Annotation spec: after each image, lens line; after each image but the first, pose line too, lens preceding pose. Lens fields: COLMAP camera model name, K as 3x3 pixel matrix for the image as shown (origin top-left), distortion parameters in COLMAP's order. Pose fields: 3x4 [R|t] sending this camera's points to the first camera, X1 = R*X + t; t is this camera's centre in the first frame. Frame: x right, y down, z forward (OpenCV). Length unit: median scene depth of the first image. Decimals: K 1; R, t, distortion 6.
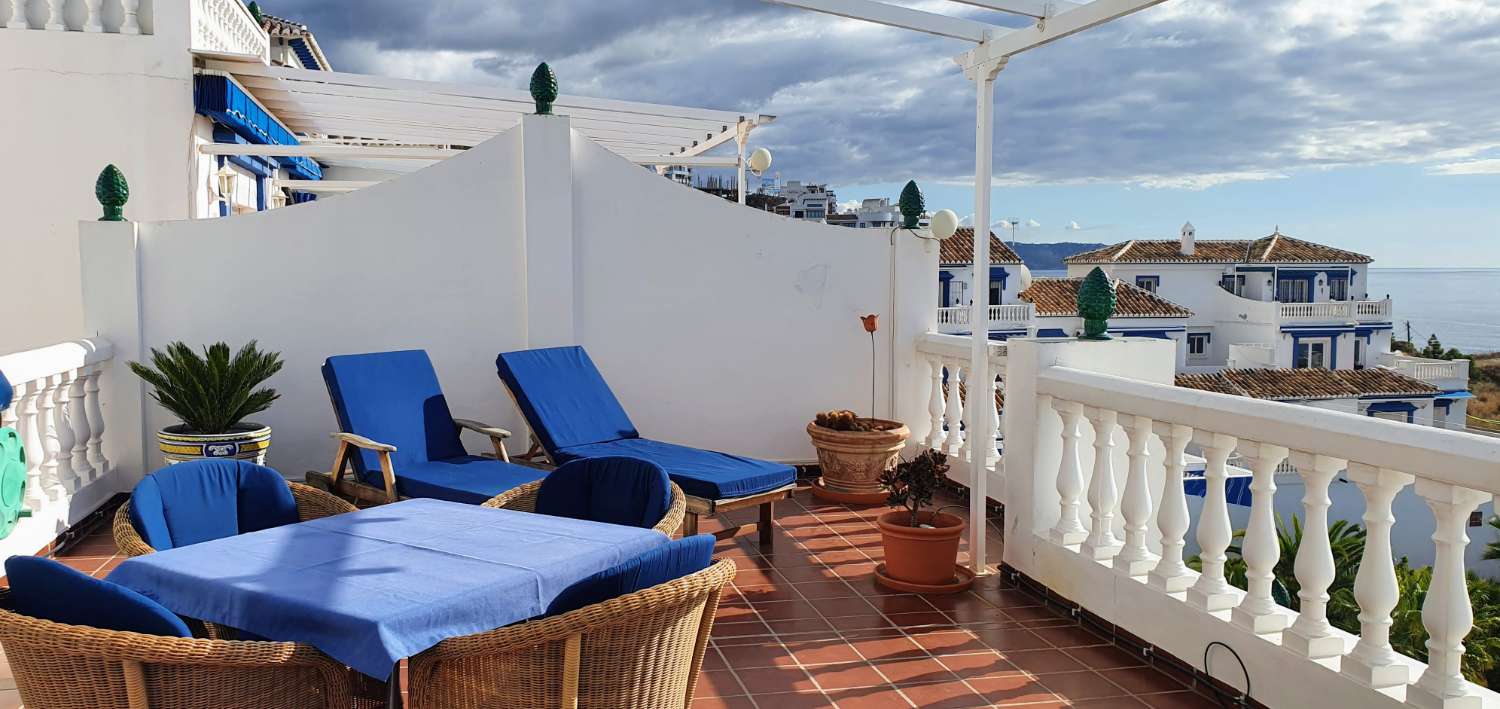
lens RADIAL K [[1045.3, 0, 752.5], [0, 1045.3, 392.1], [0, 0, 1]] dist [-0.000781, -0.006723]
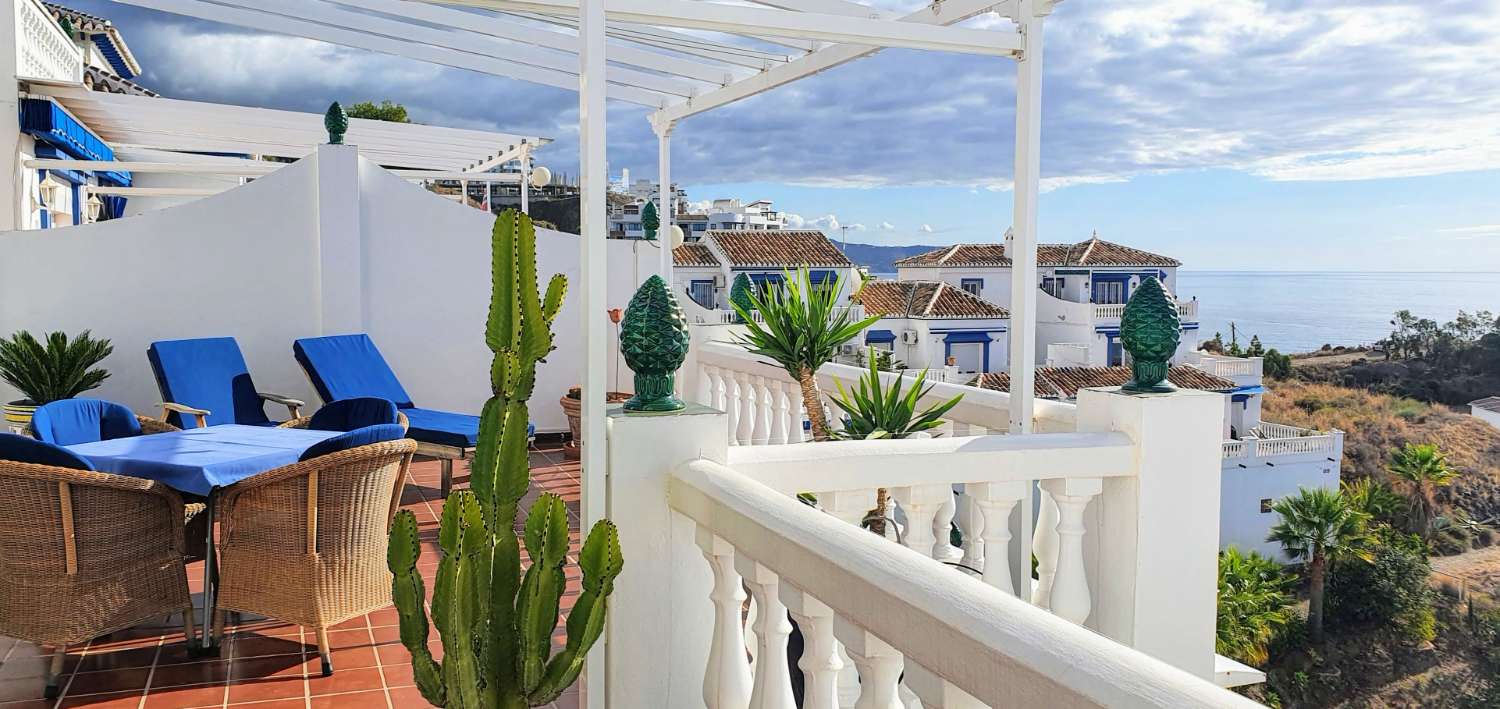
lens RADIAL K [[1172.8, 0, 753.5], [0, 1172.8, 387.2], [0, 0, 1]] dist [0.001972, -0.007572]
pose [[0.994183, -0.009573, 0.107275, 0.041127], [0.011595, 0.999766, -0.018243, 0.014286], [-0.107076, 0.019381, 0.994062, -0.123280]]
